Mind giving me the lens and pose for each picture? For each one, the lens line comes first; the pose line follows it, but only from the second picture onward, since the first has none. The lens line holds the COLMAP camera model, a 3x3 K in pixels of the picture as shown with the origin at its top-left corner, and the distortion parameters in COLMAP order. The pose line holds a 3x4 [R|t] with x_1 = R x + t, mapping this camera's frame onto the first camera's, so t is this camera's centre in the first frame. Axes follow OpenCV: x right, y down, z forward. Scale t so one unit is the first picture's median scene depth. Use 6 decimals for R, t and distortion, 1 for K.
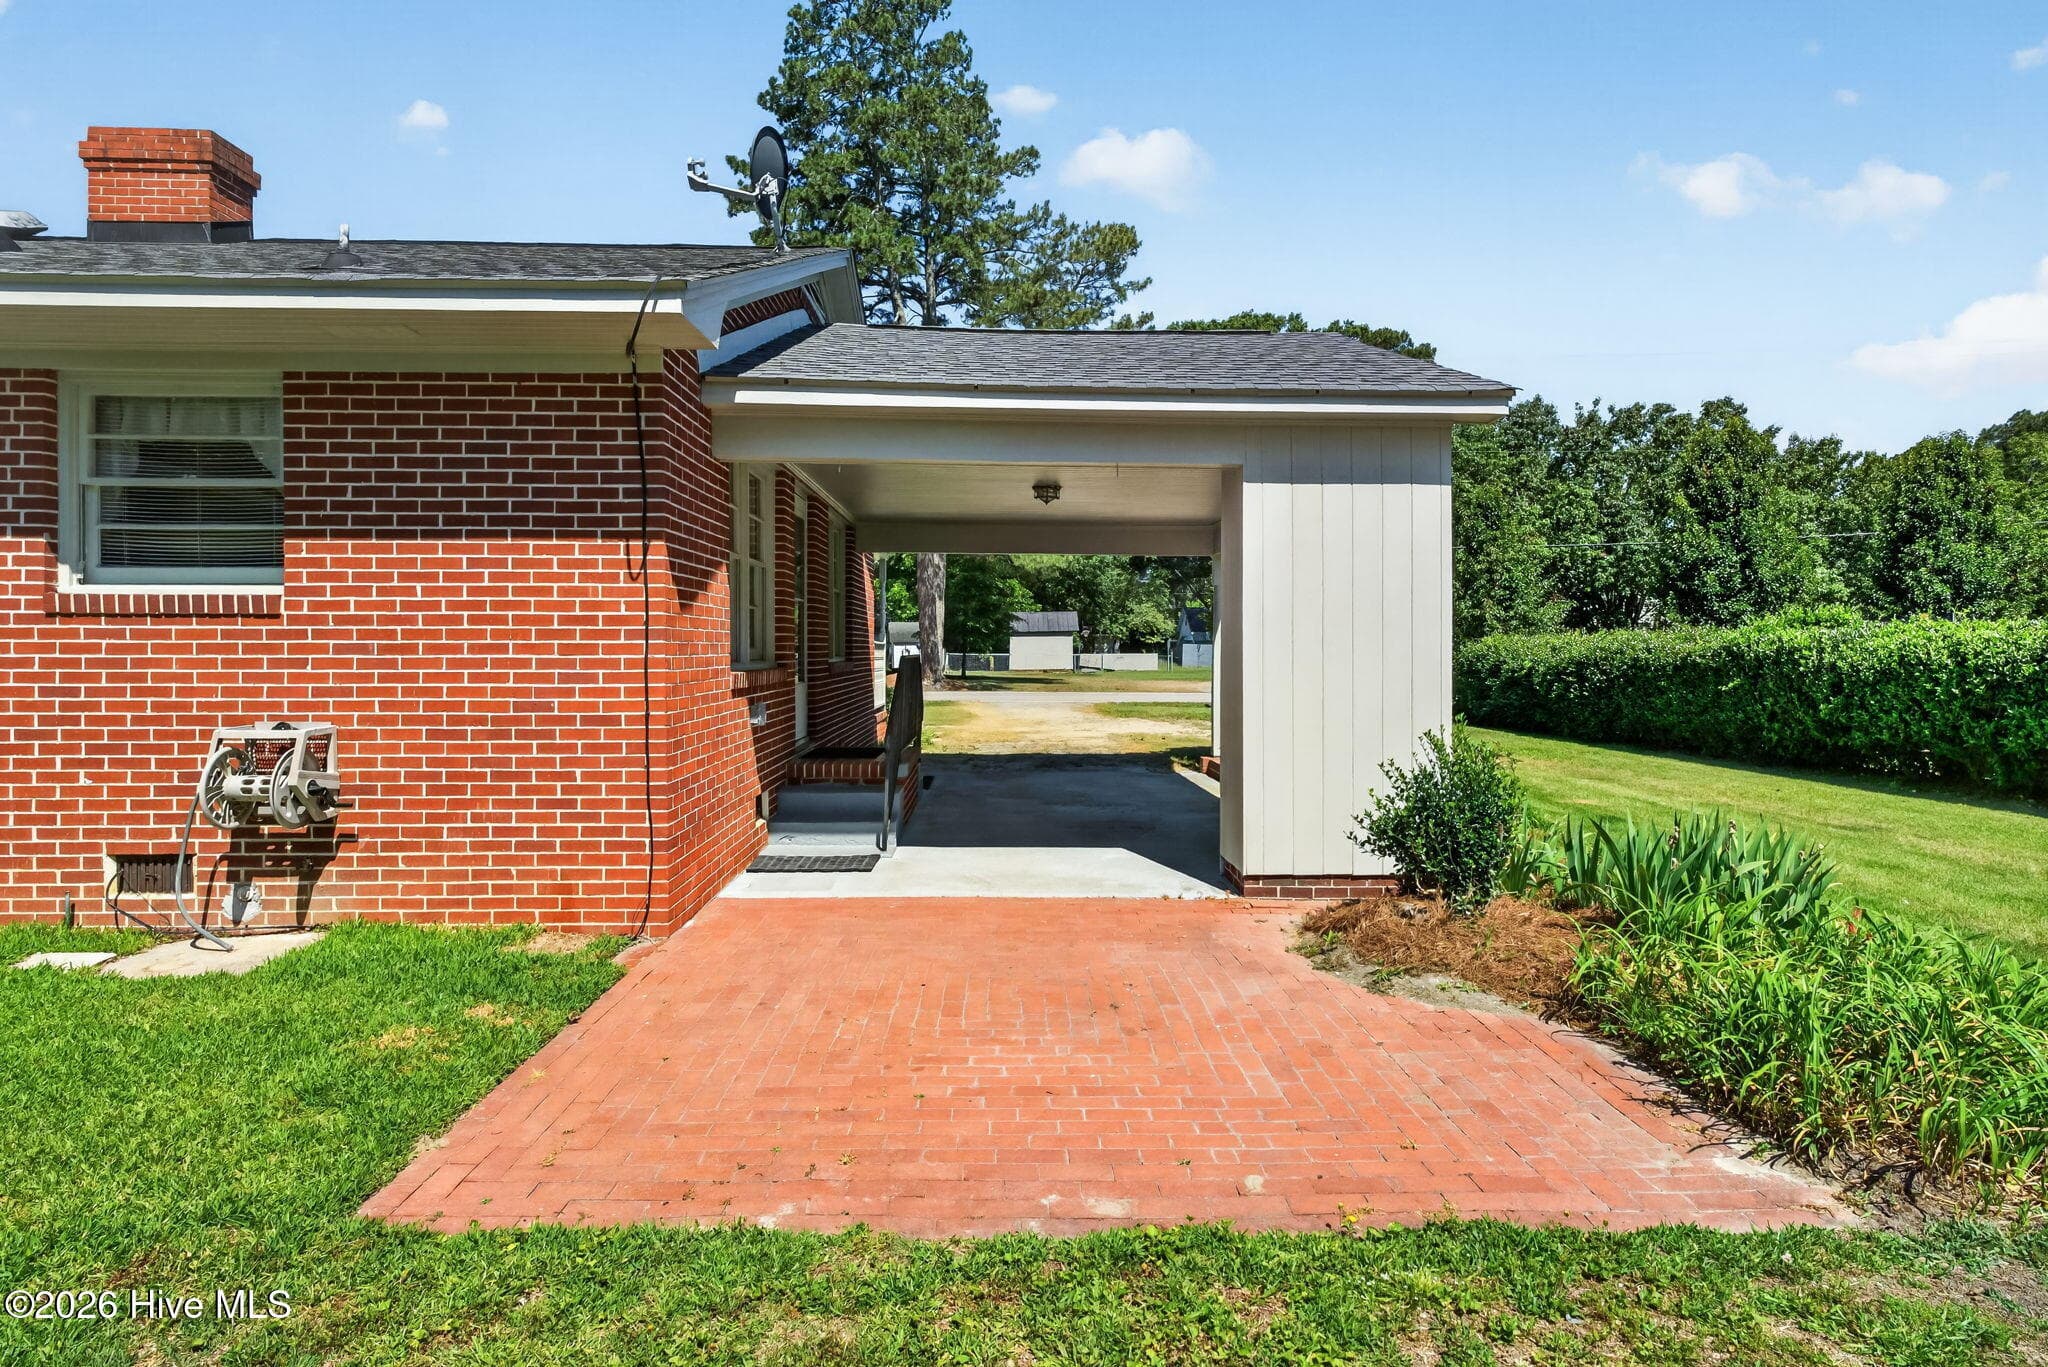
lens RADIAL K [[1156.8, 0, 1040.0], [0, 1156.8, 668.6], [0, 0, 1]] dist [0.000003, 0.000308]
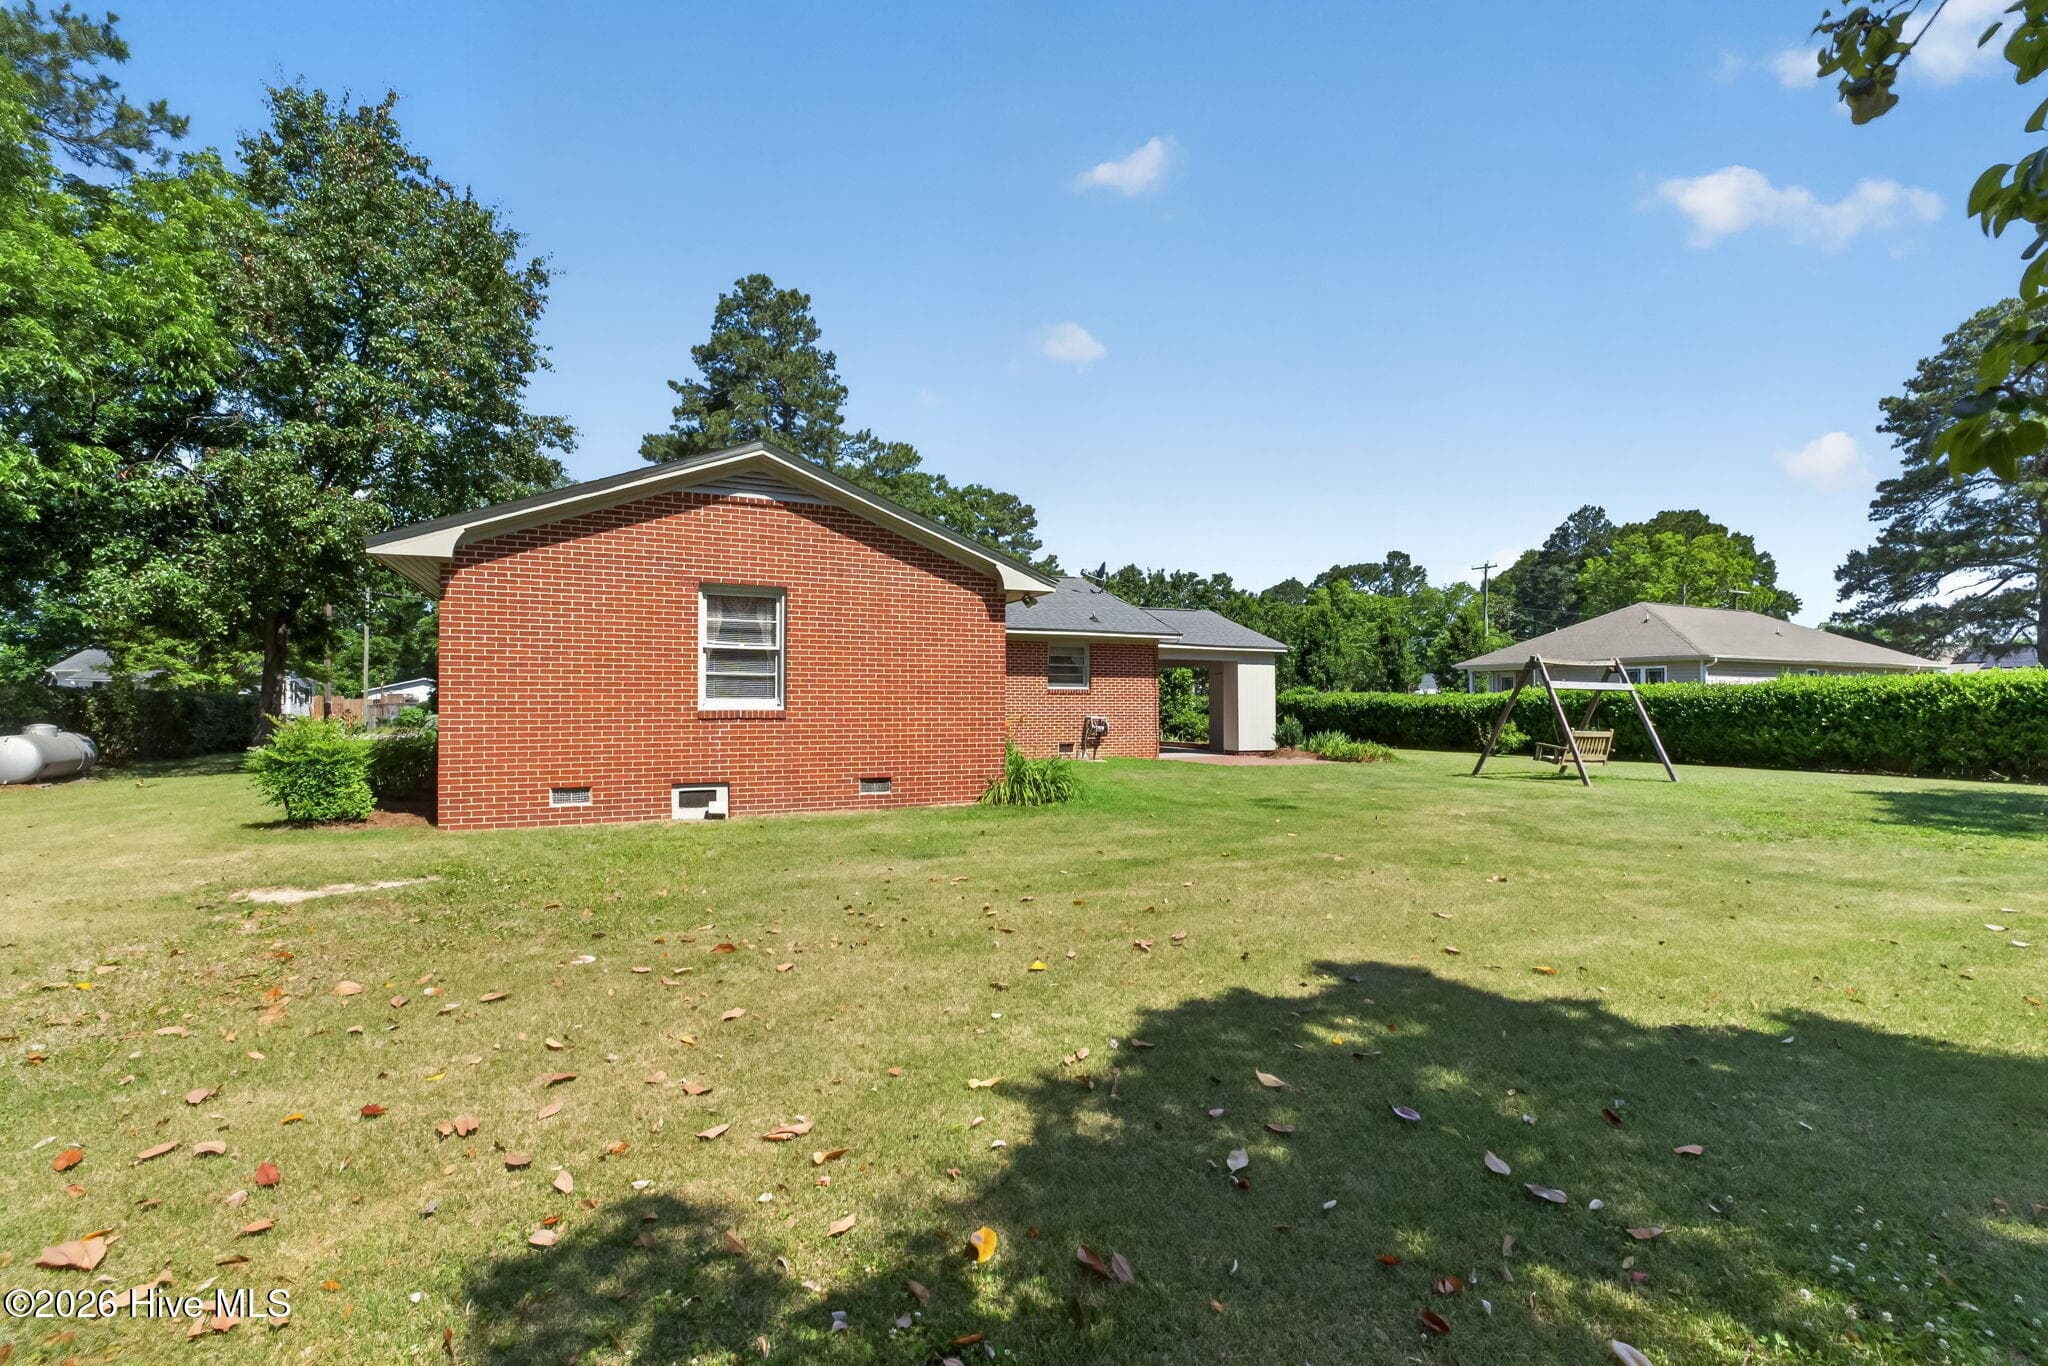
lens RADIAL K [[914.7, 0, 1042.4], [0, 914.7, 674.3], [0, 0, 1]] dist [-0.010990, 0.007019]
pose [[0.922822, 0.013602, 0.384986, -0.278457], [0.004751, 0.998899, -0.046680, 0.006115], [-0.385197, 0.044906, 0.921741, -0.293160]]
